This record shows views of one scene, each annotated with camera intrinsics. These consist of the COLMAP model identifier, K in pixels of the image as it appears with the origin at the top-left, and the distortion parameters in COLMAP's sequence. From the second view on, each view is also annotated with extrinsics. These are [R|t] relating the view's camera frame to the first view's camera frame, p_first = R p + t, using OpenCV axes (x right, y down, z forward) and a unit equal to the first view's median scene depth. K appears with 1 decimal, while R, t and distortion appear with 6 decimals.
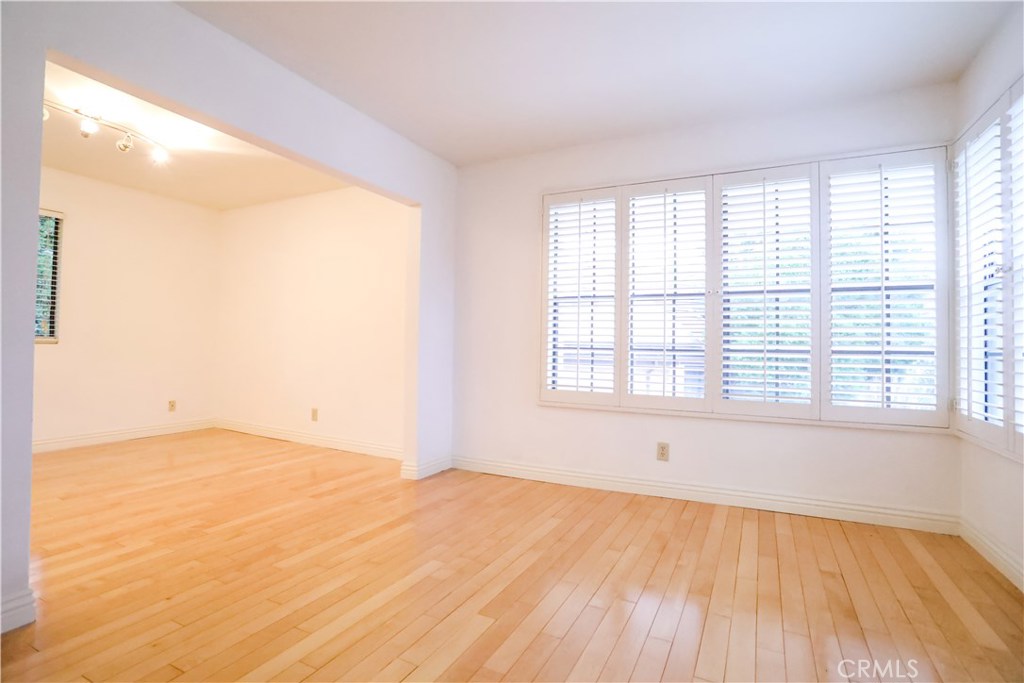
lens RADIAL K [[498.5, 0, 501.5], [0, 498.5, 340.6], [0, 0, 1]] dist [-0.043953, 0.010599]
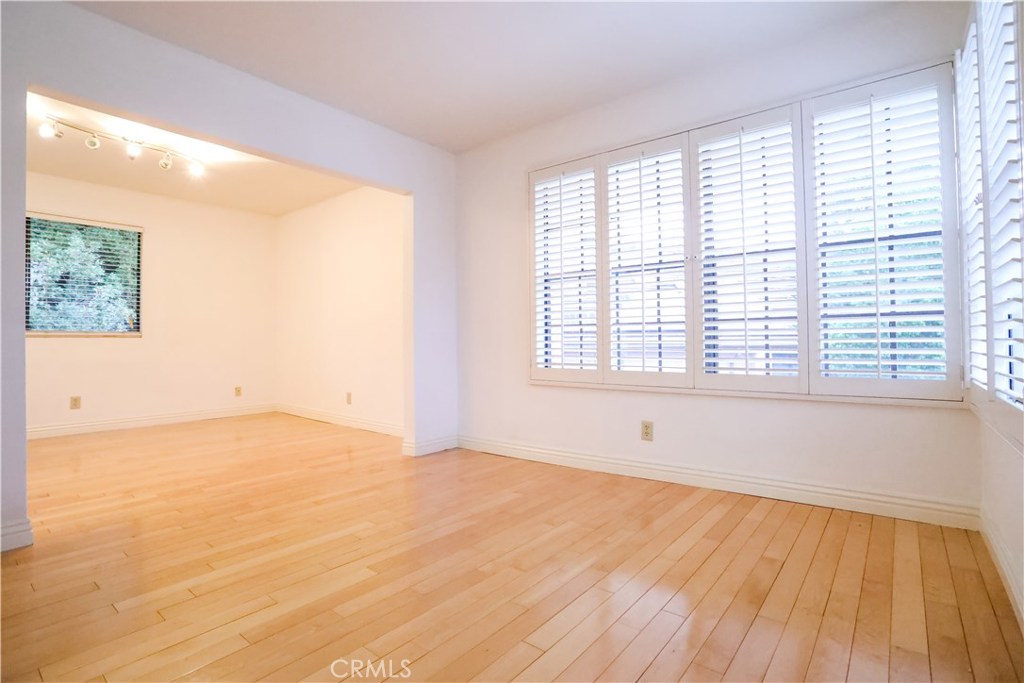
lens RADIAL K [[498.5, 0, 504.4], [0, 498.5, 337.0], [0, 0, 1]] dist [-0.043953, 0.010599]
pose [[0.977300, -0.026520, -0.210194, 0.274993], [0.026420, 0.999646, -0.003282, 0.044272], [0.210206, -0.002346, 0.977654, 0.022098]]
